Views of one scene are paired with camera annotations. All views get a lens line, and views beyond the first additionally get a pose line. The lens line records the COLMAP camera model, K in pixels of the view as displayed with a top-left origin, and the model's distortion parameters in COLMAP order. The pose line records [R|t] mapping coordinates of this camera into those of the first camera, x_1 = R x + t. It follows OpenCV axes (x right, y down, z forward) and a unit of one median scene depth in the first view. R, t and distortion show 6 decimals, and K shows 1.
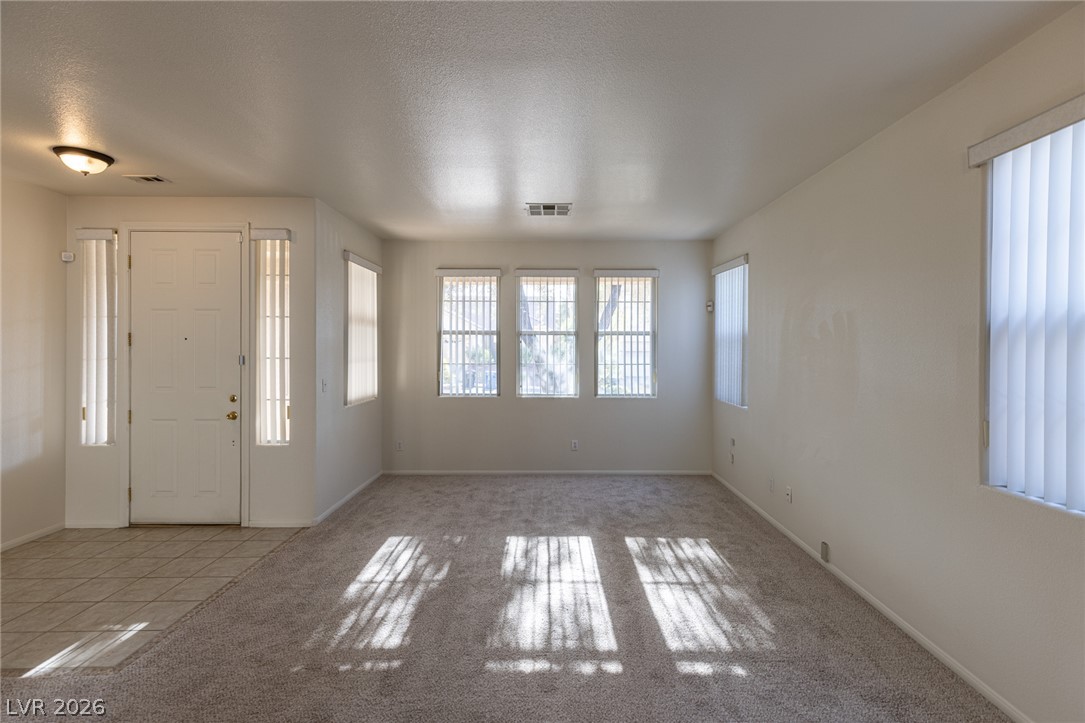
lens RADIAL K [[492.0, 0, 555.1], [0, 492.0, 348.5], [0, 0, 1]] dist [0.012696, -0.001985]
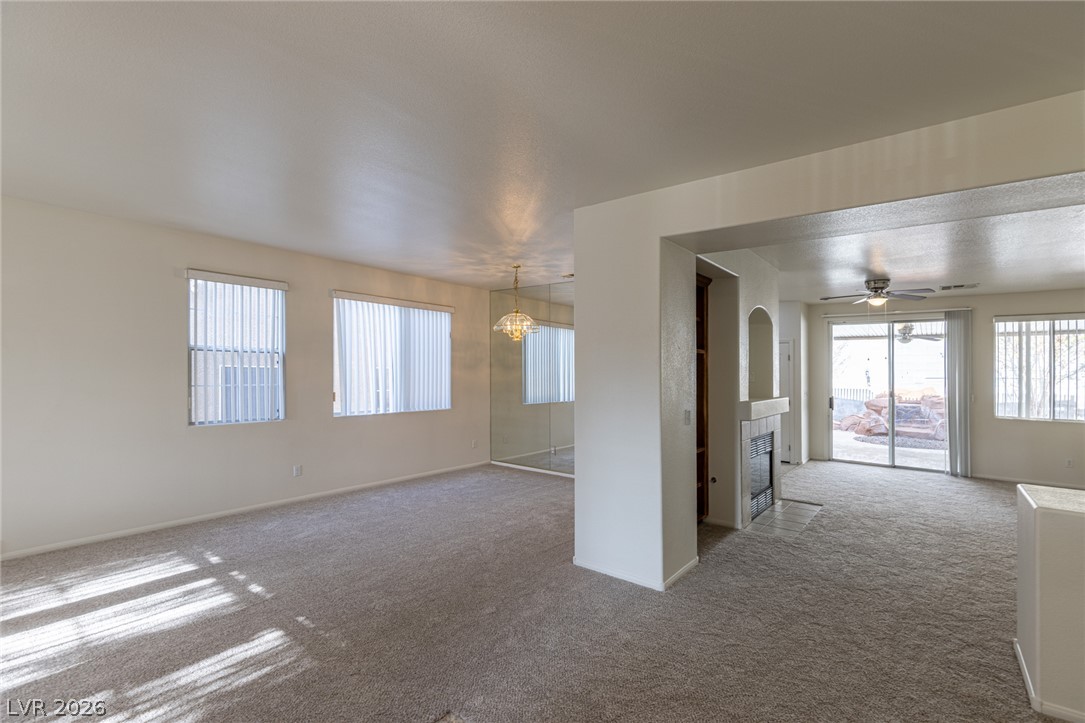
lens RADIAL K [[492.0, 0, 546.3], [0, 492.0, 360.7], [0, 0, 1]] dist [0.012696, -0.001985]
pose [[-0.780281, -0.003587, 0.625418, -0.907312], [-0.012920, 0.999863, -0.010383, -0.006028], [-0.625295, -0.016182, -0.780221, 0.910694]]
